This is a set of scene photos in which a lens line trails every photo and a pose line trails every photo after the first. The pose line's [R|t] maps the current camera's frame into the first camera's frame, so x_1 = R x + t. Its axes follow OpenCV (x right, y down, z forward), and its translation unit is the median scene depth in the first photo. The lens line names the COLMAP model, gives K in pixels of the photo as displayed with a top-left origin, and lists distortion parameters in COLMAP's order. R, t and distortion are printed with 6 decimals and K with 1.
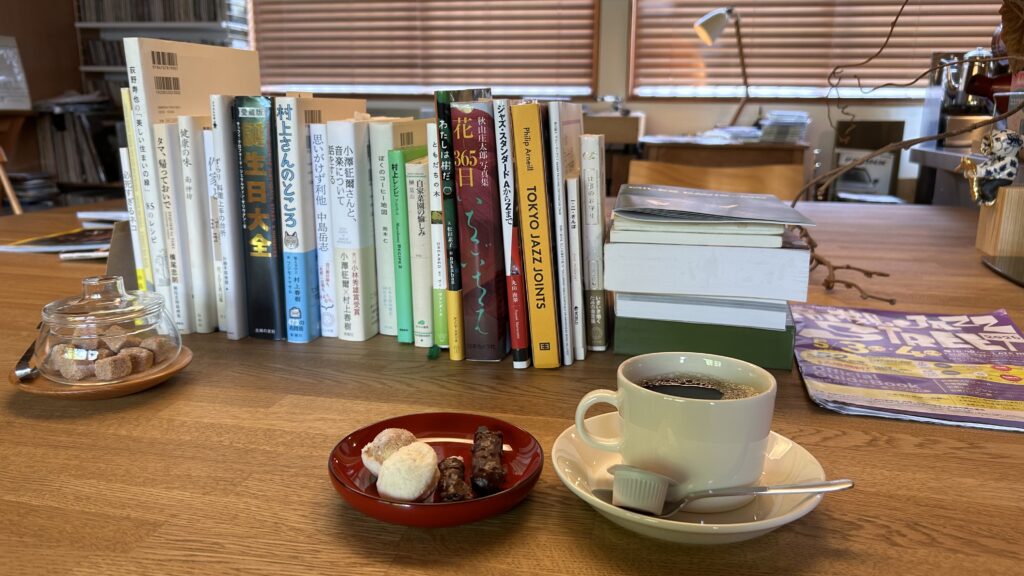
lens RADIAL K [[773.7, 0, 517.4], [0, 773.7, 290.0], [0, 0, 1]] dist [0.041740, -0.051111]
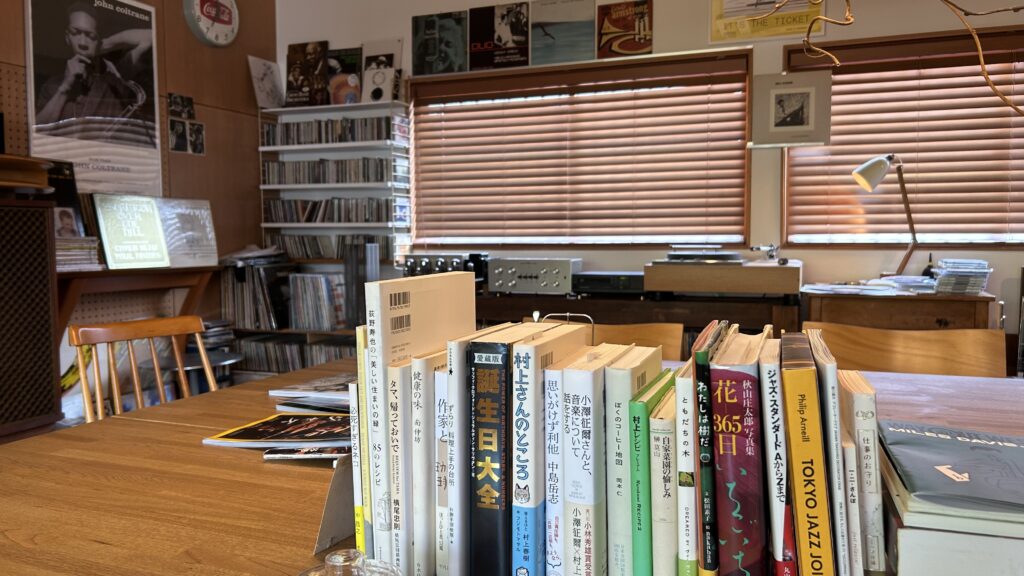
lens RADIAL K [[770.3, 0, 516.3], [0, 770.3, 289.0], [0, 0, 1]] dist [0.043394, -0.041725]
pose [[0.986362, -0.002135, -0.164575, -0.143221], [-0.024702, 0.986671, -0.160844, -0.155095], [0.162725, 0.162715, 0.973162, 0.055898]]
